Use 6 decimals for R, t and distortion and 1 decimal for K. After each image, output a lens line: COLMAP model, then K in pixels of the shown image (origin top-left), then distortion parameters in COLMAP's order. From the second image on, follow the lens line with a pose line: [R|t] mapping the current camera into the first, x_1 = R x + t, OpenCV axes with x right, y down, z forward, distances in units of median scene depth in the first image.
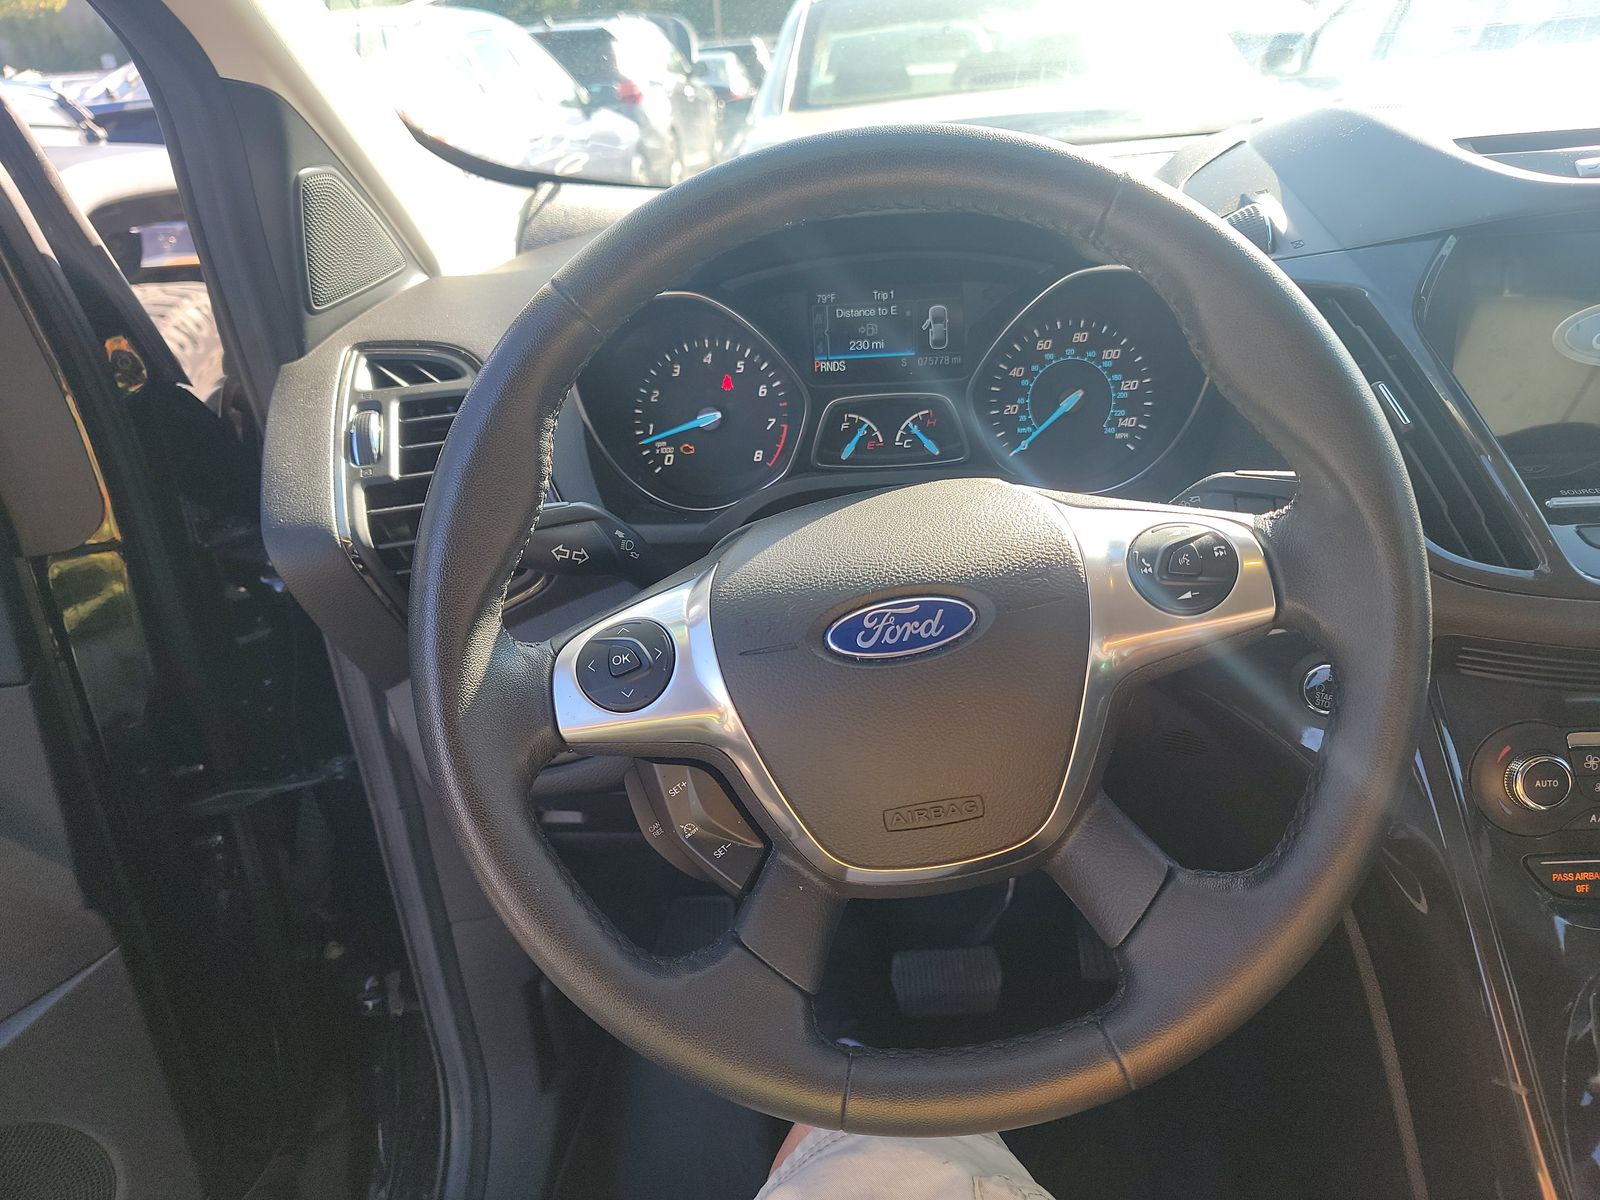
lens RADIAL K [[1096.7, 0, 790.5], [0, 1096.7, 606.3], [0, 0, 1]] dist [0.008167, -0.005547]
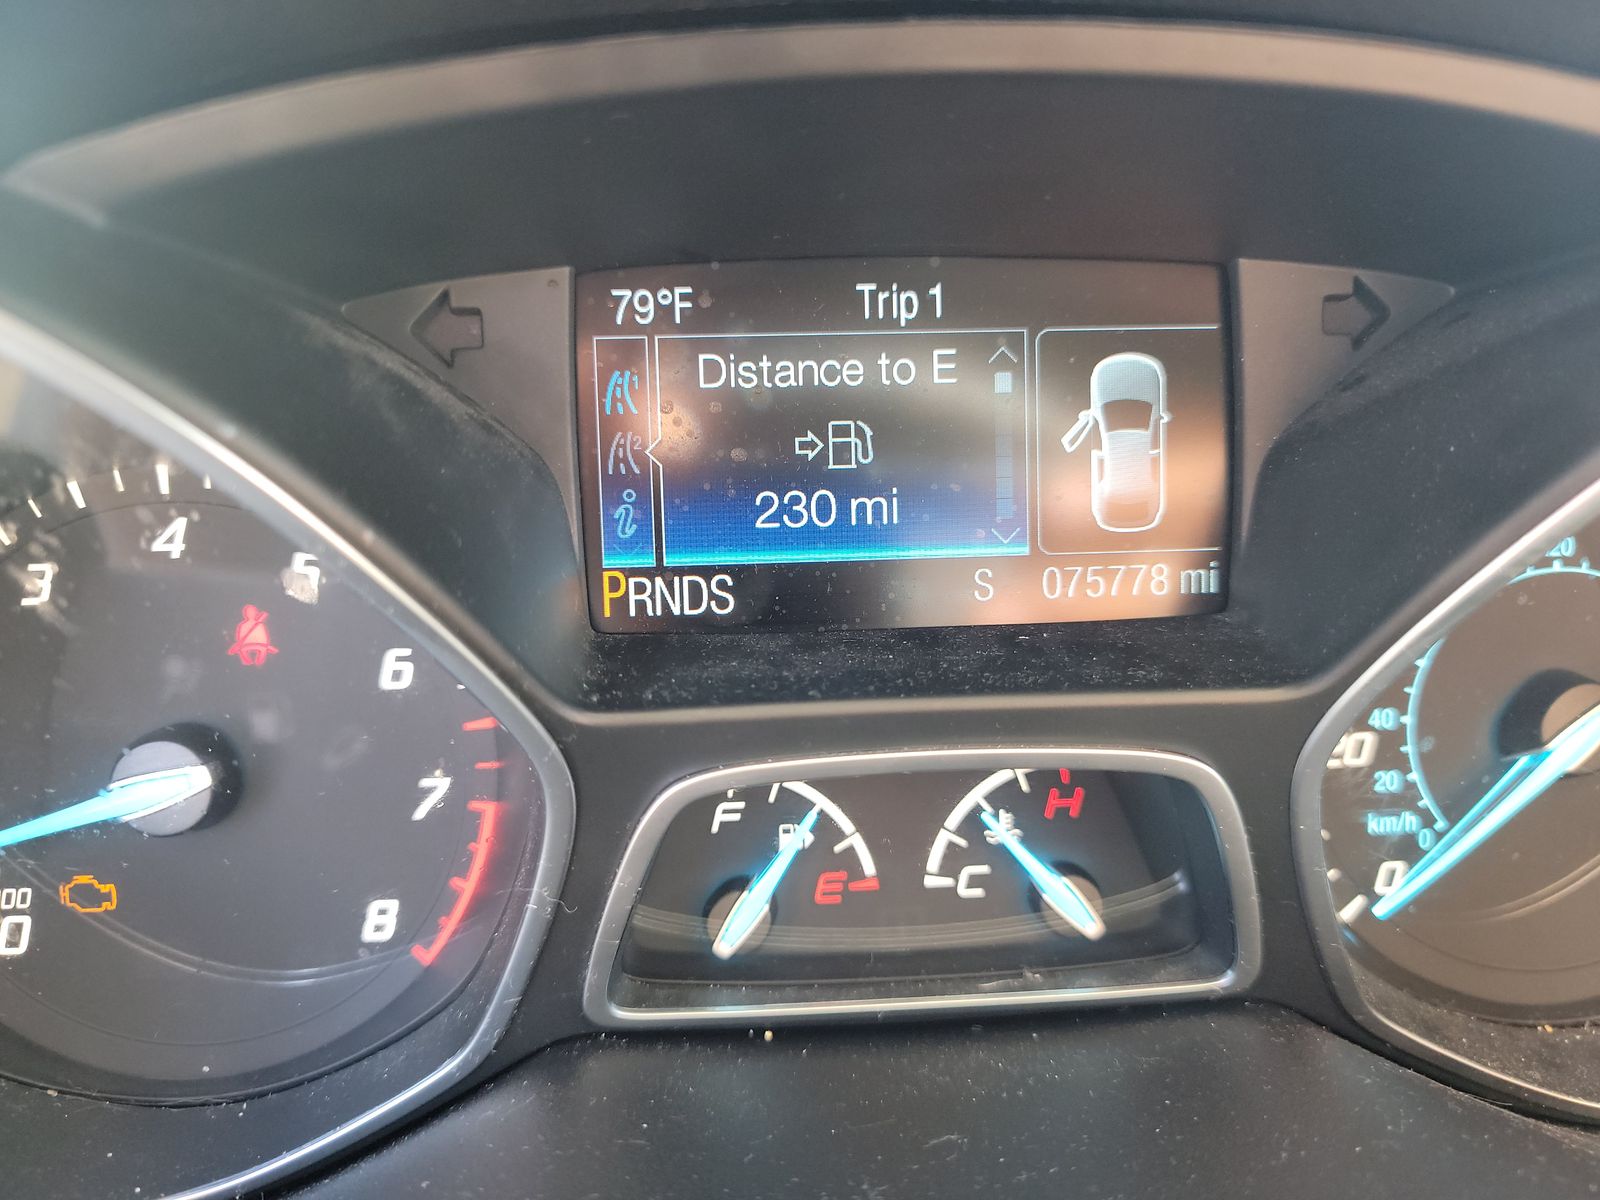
lens RADIAL K [[1096.7, 0, 814.2], [0, 1096.7, 600.9], [0, 0, 1]] dist [0.008167, -0.005547]
pose [[0.984244, 0.000923, 0.176814, 0.024810], [0.014088, 0.996398, -0.083622, -0.194977], [-0.176255, 0.084796, 0.980685, 0.755389]]
